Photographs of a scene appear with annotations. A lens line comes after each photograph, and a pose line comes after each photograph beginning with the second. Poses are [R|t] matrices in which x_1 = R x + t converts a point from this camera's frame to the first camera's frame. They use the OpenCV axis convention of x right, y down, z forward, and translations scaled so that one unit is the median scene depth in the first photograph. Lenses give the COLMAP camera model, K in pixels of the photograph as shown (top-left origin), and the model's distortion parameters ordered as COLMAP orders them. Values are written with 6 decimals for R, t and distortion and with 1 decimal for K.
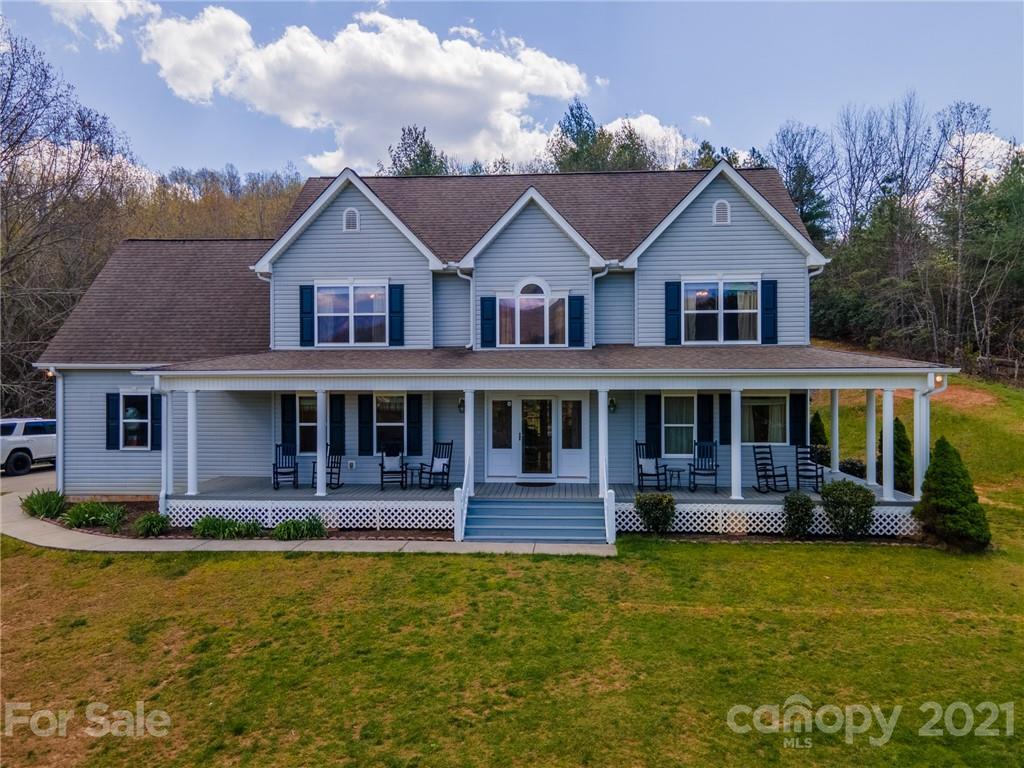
lens RADIAL K [[762.9, 0, 512.0], [0, 762.9, 384.0], [0, 0, 1]] dist [0.035792, 0.007553]
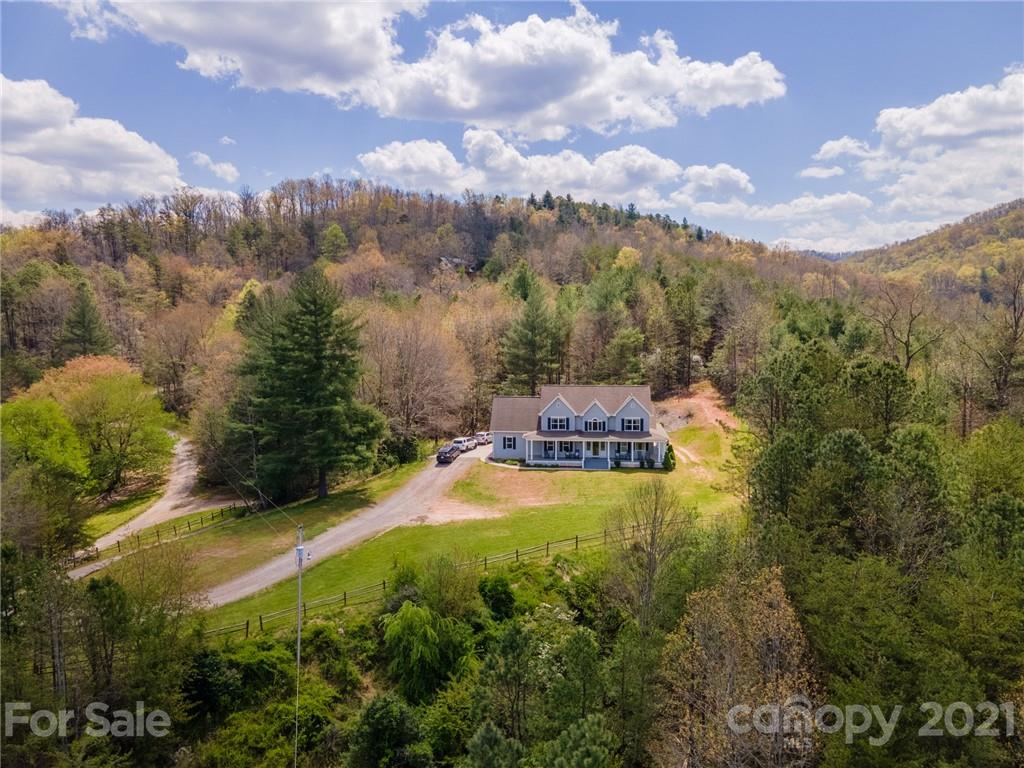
lens RADIAL K [[762.9, 0, 512.0], [0, 762.9, 384.0], [0, 0, 1]] dist [0.035792, 0.007553]
pose [[0.999367, 0.001639, -0.035546, -0.341924], [0.001250, 0.996706, 0.081090, -0.763184], [0.035561, -0.081083, 0.996073, -4.000188]]
